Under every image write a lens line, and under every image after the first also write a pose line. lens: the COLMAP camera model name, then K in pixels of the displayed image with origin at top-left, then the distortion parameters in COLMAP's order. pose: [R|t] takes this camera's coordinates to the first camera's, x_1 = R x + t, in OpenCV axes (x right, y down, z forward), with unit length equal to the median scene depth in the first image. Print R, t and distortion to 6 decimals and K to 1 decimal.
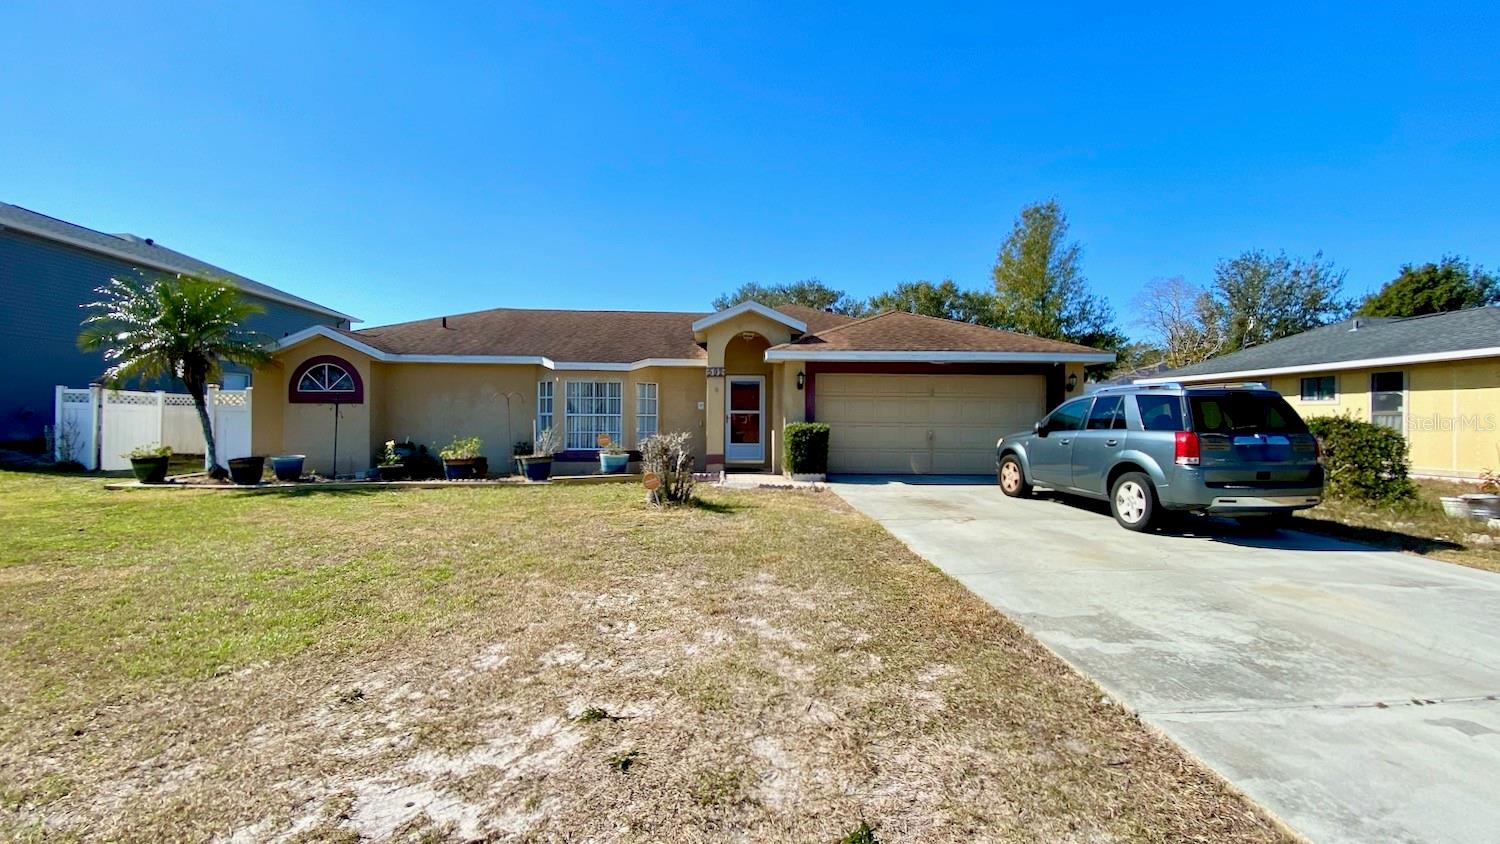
lens RADIAL K [[618.0, 0, 746.5], [0, 618.0, 426.7], [0, 0, 1]] dist [0.002802, -0.009318]
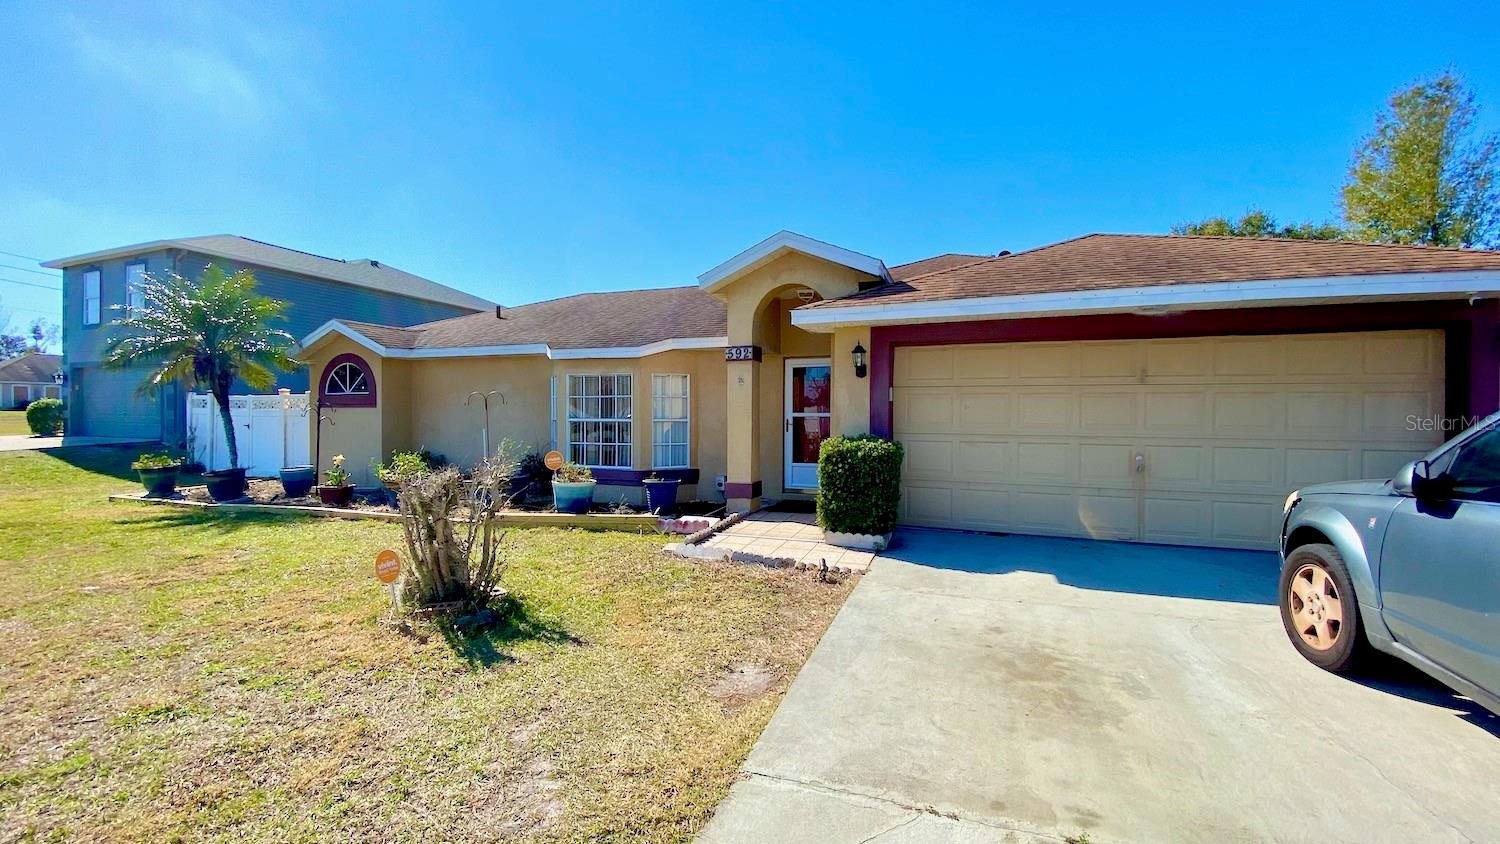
lens RADIAL K [[613.5, 0, 750.0], [0, 613.5, 422.0], [0, 0, 1]] dist [0.000925, -0.013494]
pose [[0.918507, -0.000410, -0.395403, 0.210262], [0.001175, 0.999998, 0.001694, -0.019982], [0.395402, -0.002020, 0.918506, 0.436456]]
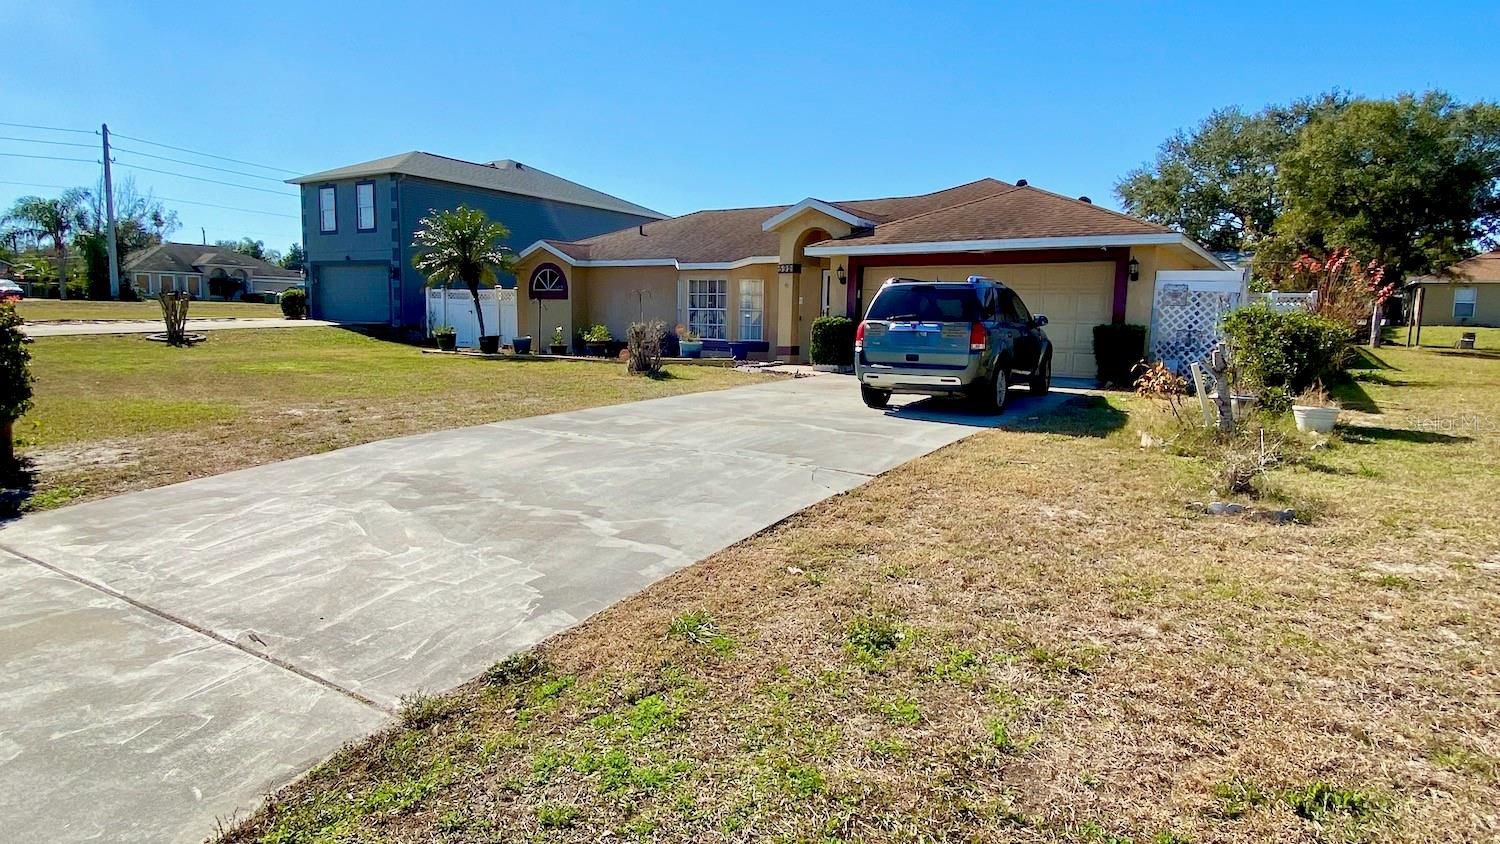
lens RADIAL K [[841.3, 0, 750.0], [0, 841.3, 422.0], [0, 0, 1]] dist [0.000675, -0.000595]
pose [[0.810203, 0.081098, -0.580512, 0.793293], [-0.018887, 0.993480, 0.112430, 0.013645], [0.585844, -0.080127, 0.806453, -0.252072]]
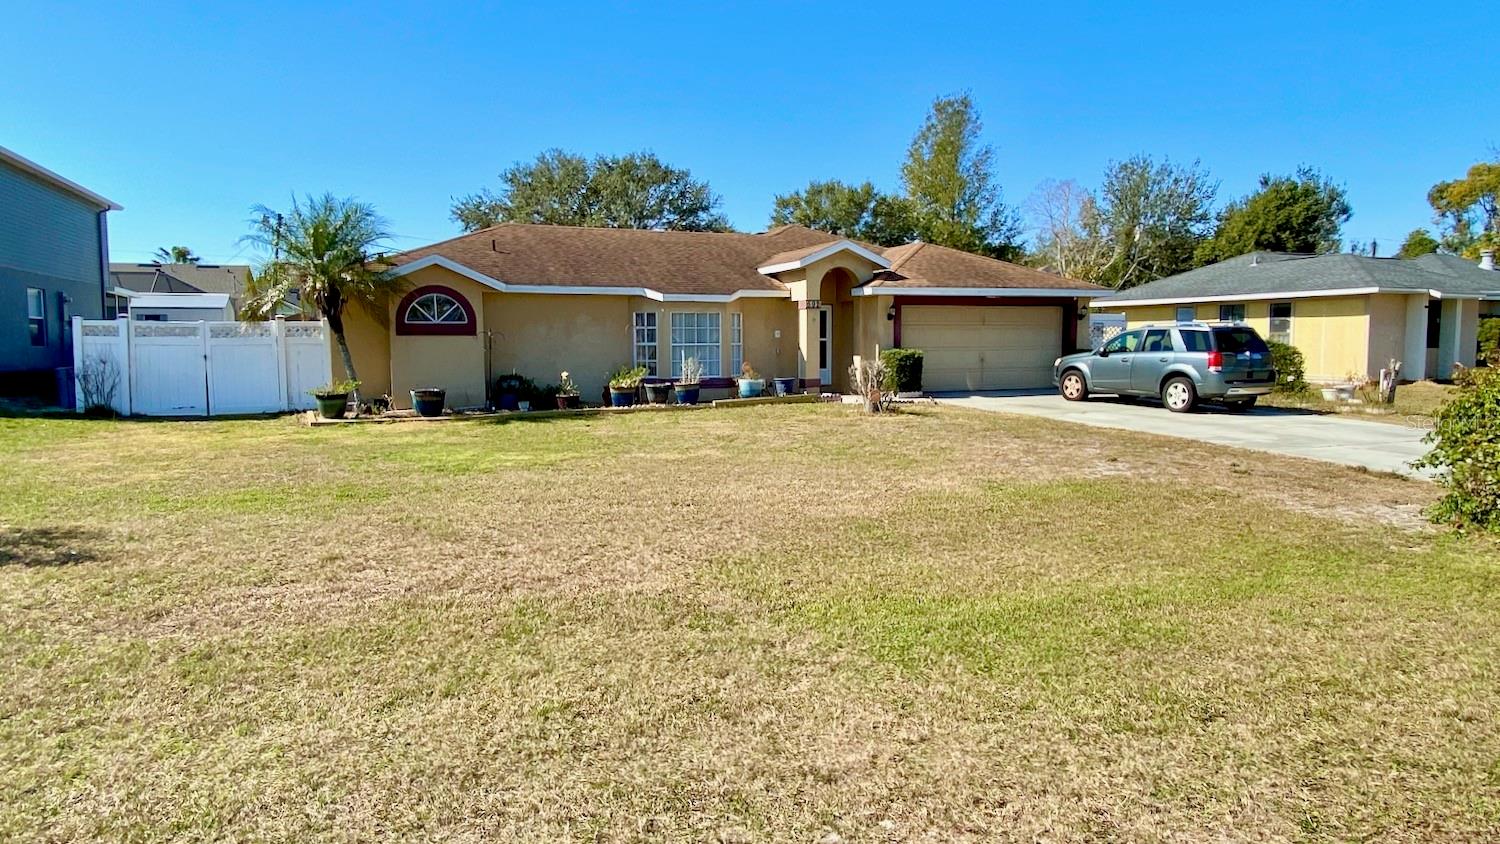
lens RADIAL K [[901.8, 0, 750.0], [0, 901.8, 422.0], [0, 0, 1]] dist [0.028793, 0.000069]
pose [[0.946753, -0.041122, 0.319324, -0.697986], [0.015067, 0.996382, 0.083641, -0.015179], [-0.321608, -0.074376, 0.943947, -0.519962]]
